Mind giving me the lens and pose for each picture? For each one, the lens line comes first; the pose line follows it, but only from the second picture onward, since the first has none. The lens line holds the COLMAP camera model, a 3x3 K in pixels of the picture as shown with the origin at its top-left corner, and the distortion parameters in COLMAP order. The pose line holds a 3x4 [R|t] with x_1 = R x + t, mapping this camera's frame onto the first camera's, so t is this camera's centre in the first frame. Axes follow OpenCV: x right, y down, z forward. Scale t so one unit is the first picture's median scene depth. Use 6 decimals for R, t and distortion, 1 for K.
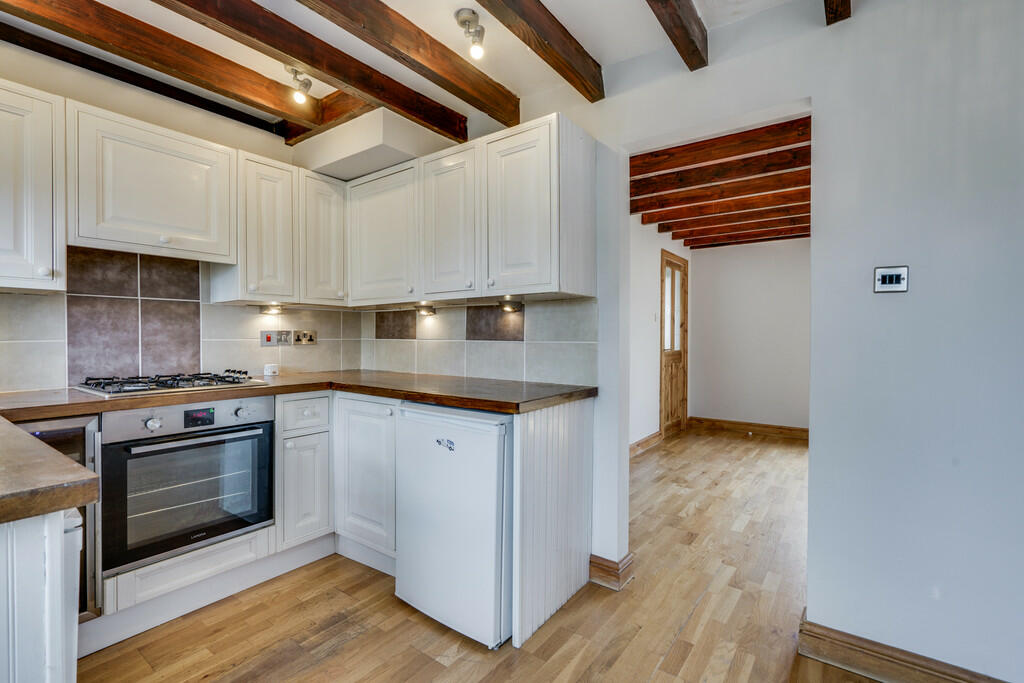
lens RADIAL K [[477.1, 0, 515.5], [0, 477.1, 351.2], [0, 0, 1]] dist [-0.002595, 0.000110]
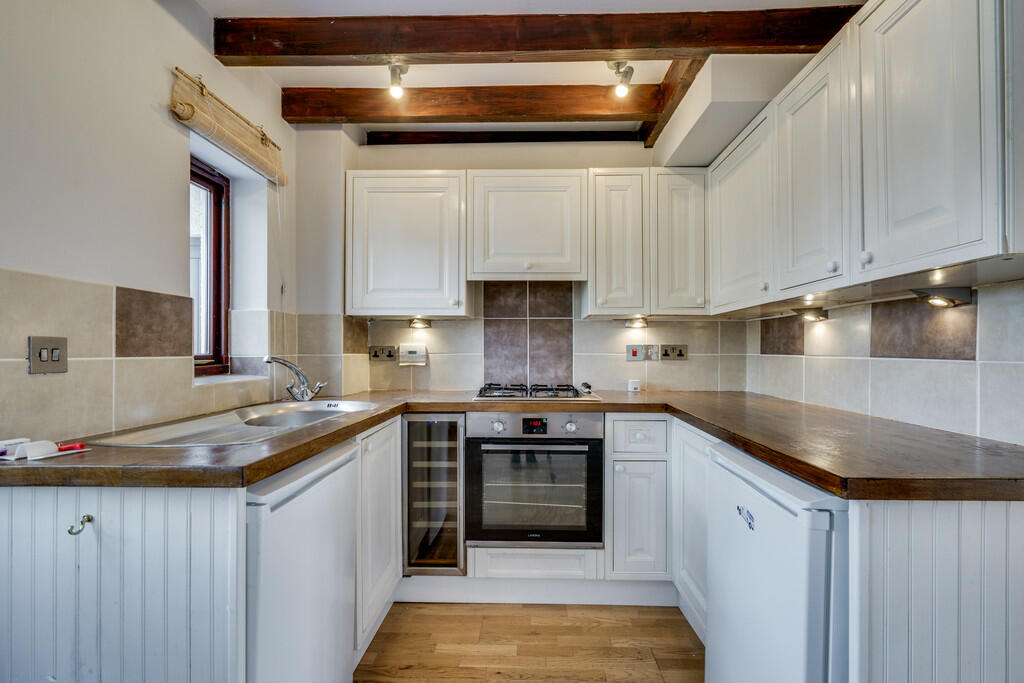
lens RADIAL K [[477.1, 0, 515.5], [0, 477.1, 351.2], [0, 0, 1]] dist [-0.002595, 0.000110]
pose [[0.561573, 0.001839, -0.827425, 0.174993], [-0.027941, 0.999469, -0.016742, -0.008576], [0.826956, 0.032521, 0.561326, 0.300832]]
